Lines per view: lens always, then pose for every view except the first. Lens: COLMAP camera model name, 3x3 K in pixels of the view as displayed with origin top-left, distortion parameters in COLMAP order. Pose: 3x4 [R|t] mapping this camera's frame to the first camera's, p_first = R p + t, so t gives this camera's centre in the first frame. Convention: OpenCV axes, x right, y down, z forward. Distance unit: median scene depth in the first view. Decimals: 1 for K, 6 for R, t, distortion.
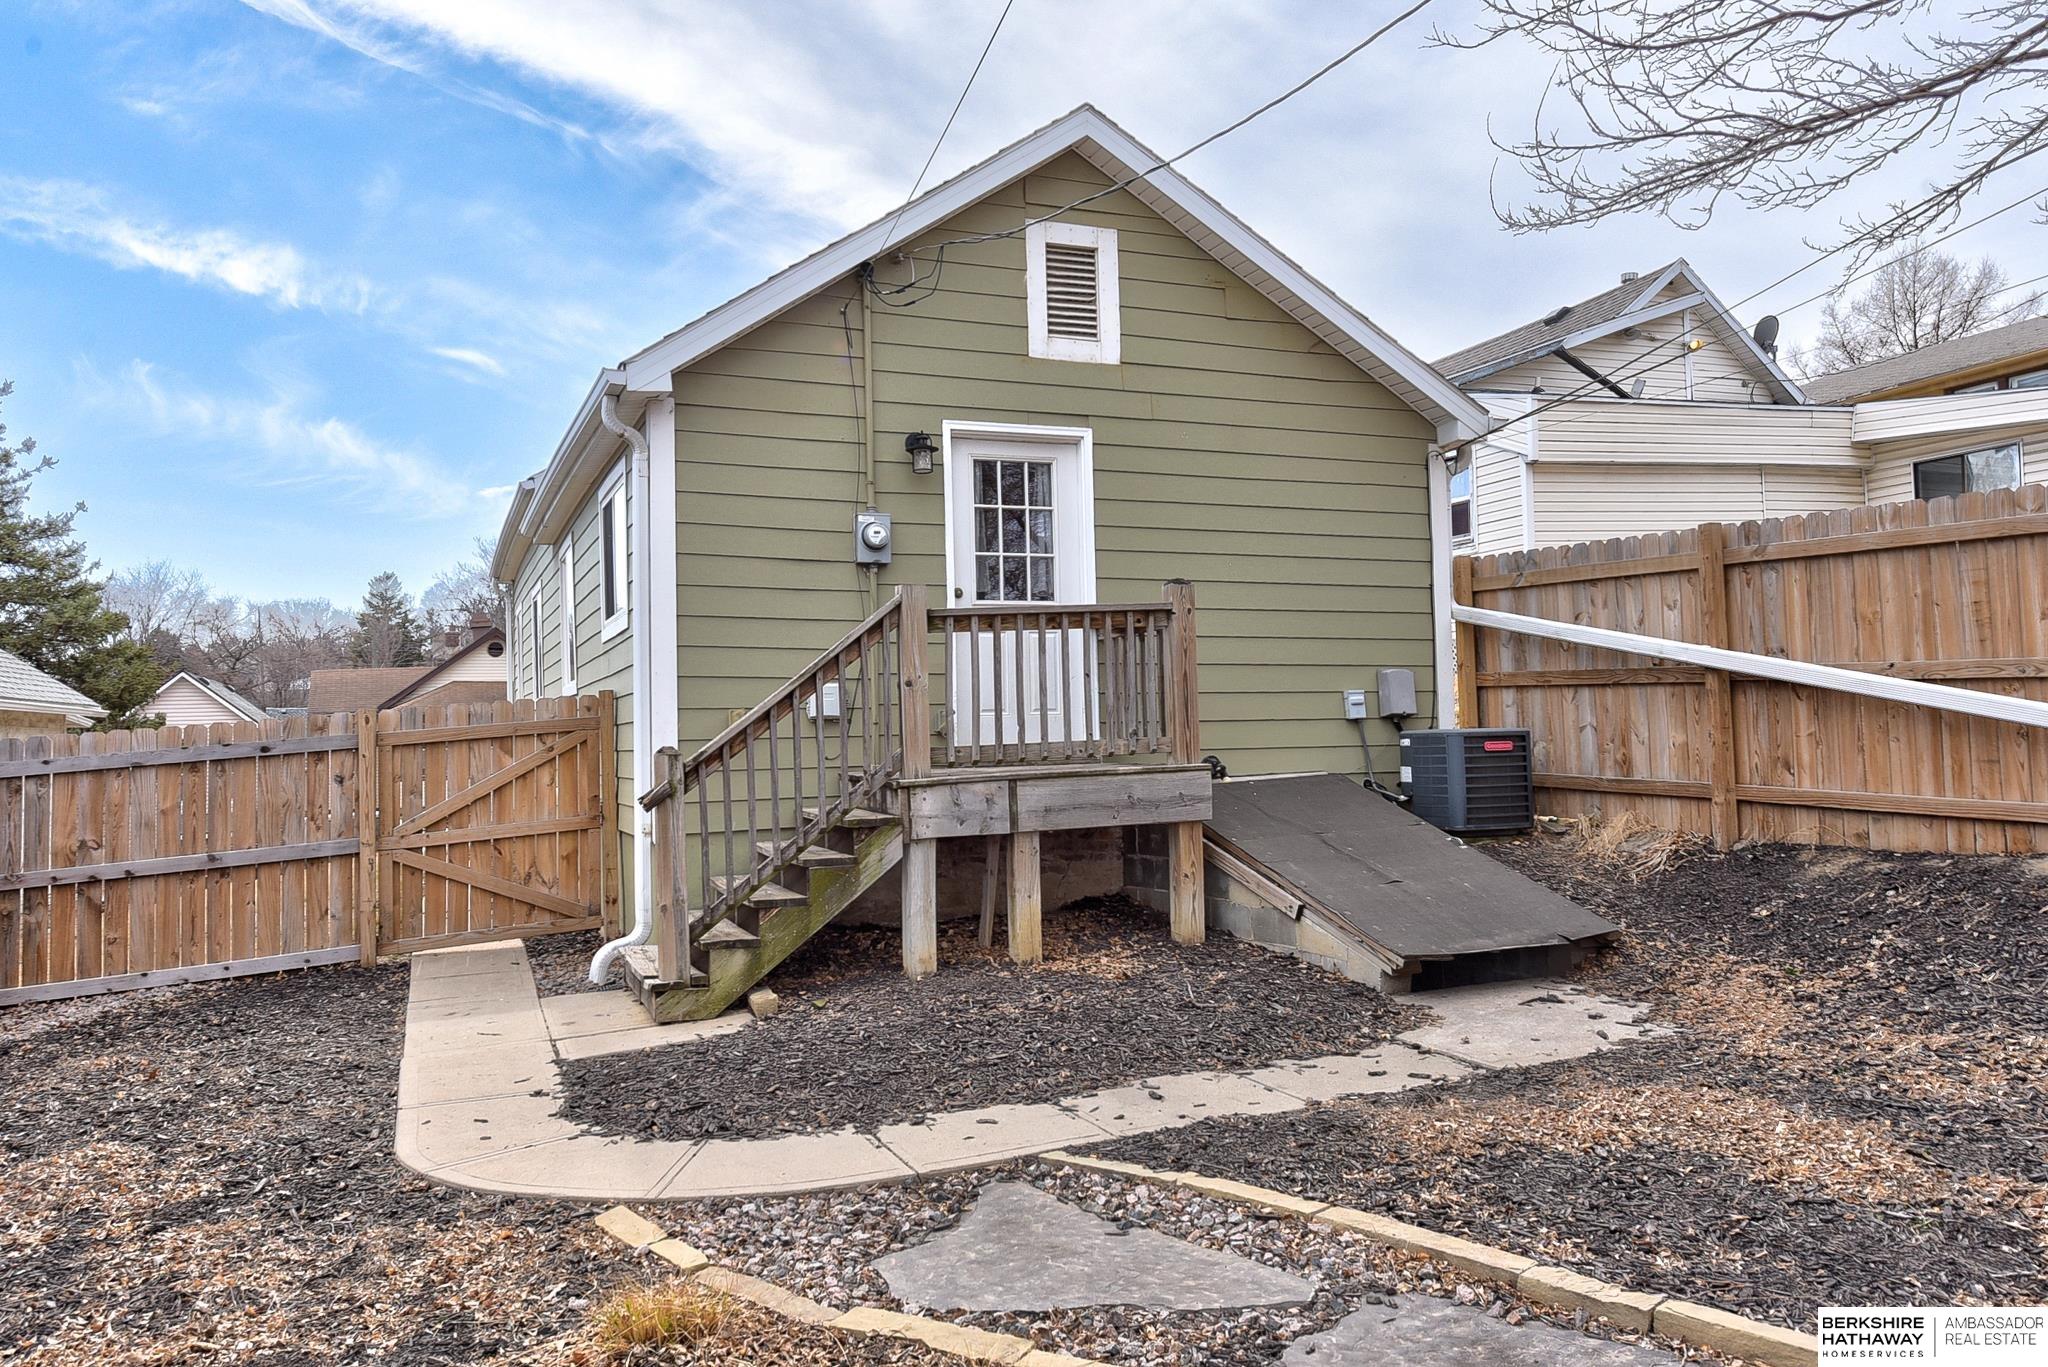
lens RADIAL K [[1430.9, 0, 1024.0], [0, 1430.9, 683.5], [0, 0, 1]] dist [-0.001630, 0.001097]
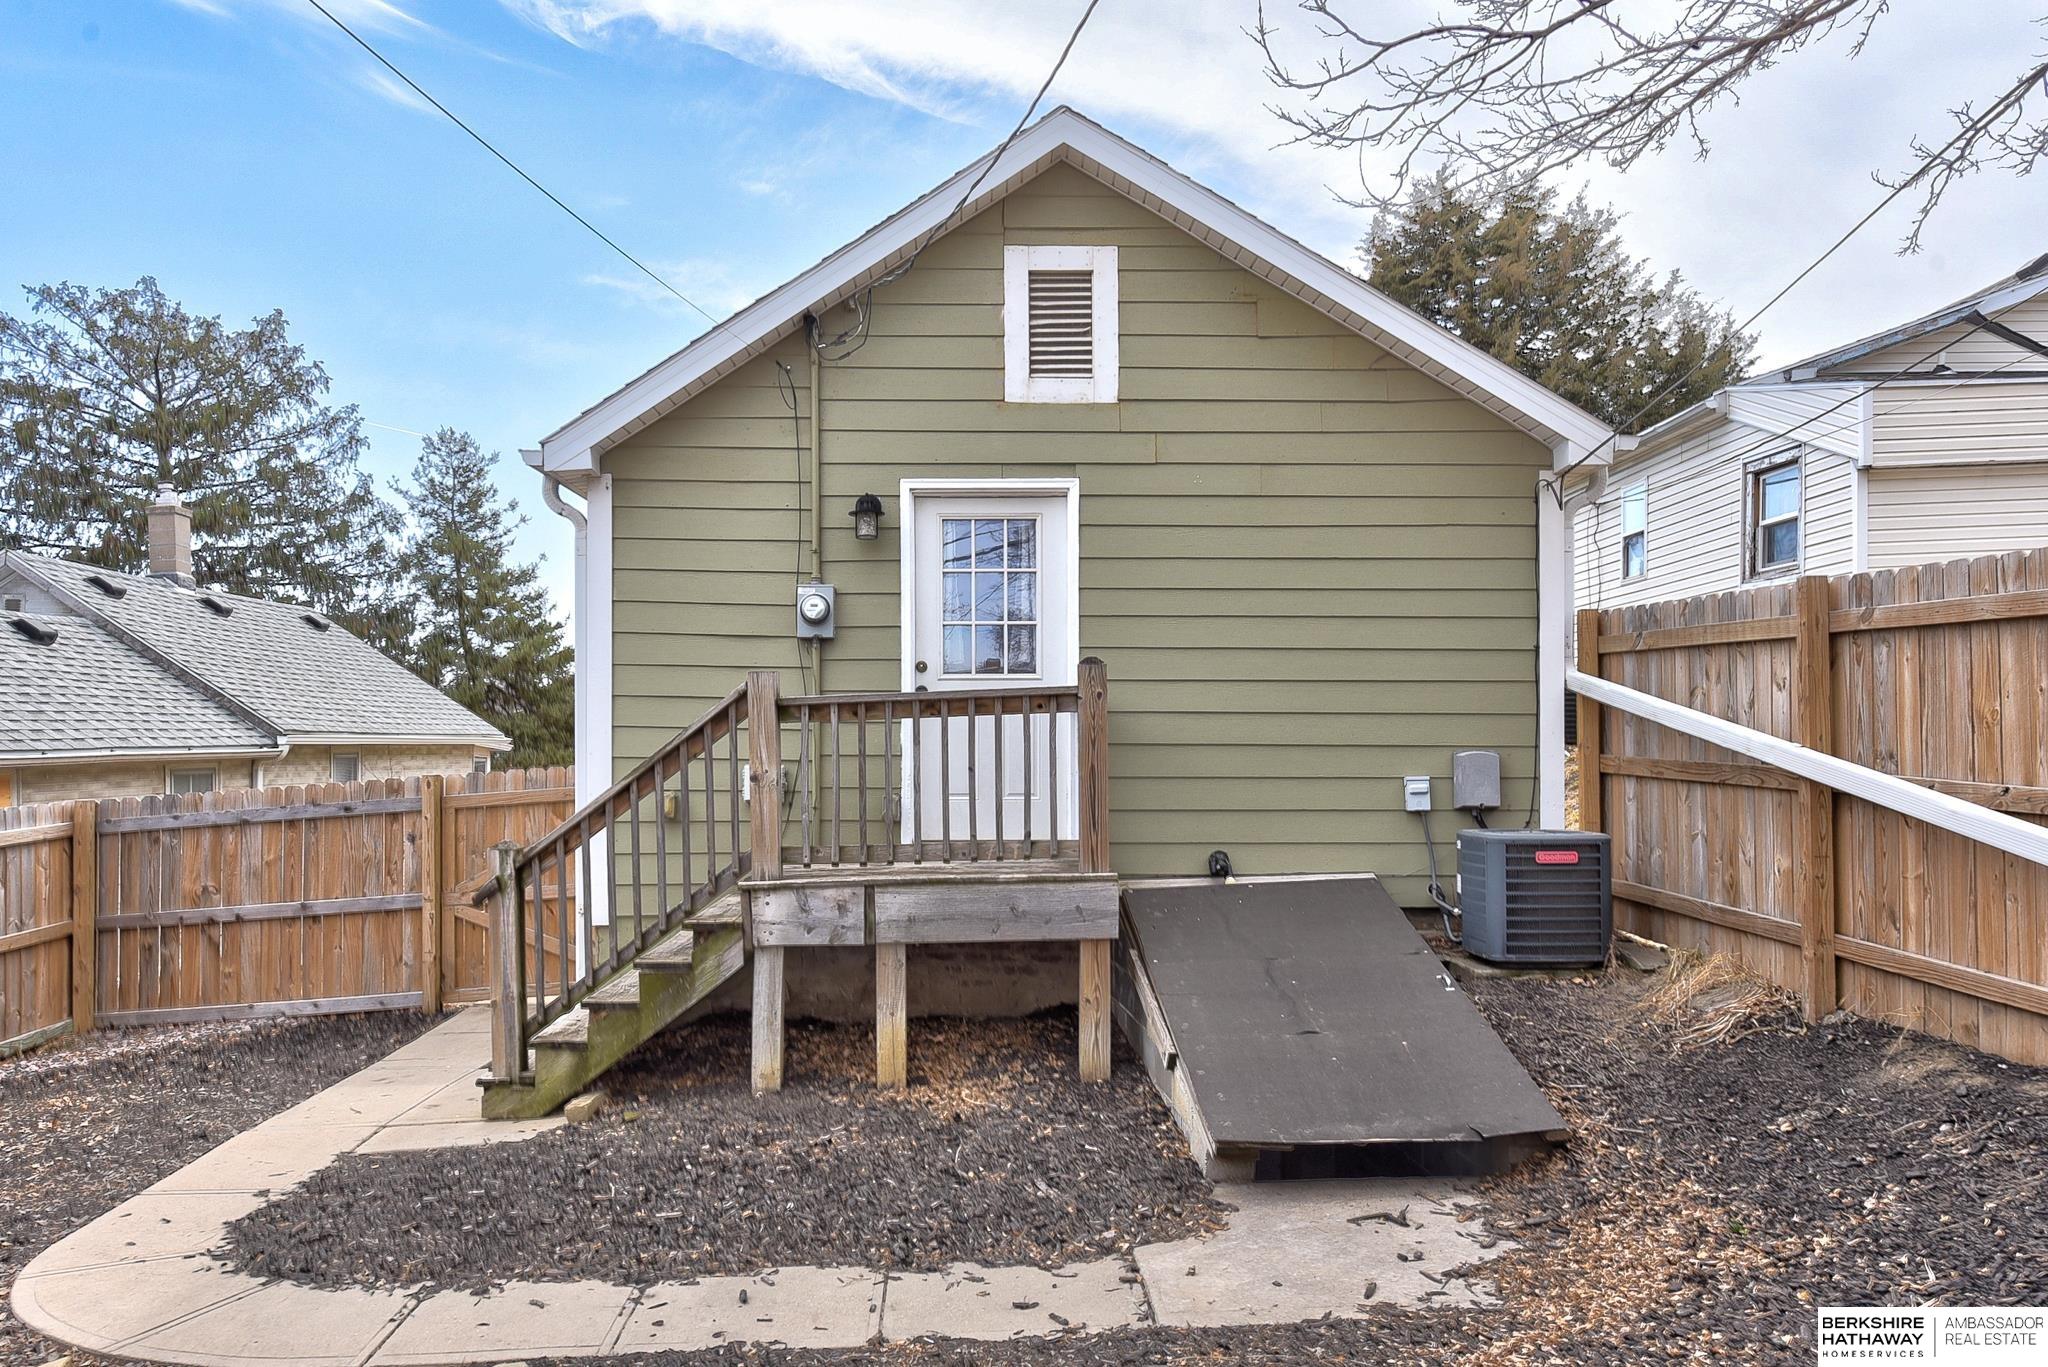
lens RADIAL K [[1404.9, 0, 1024.2], [0, 1404.9, 755.2], [0, 0, 1]] dist [0.001226, 0.000984]
pose [[0.937646, 0.021100, -0.346951, 0.337033], [-0.006054, 0.998996, 0.044394, -0.047743], [0.347539, -0.039525, 0.936832, 0.175525]]
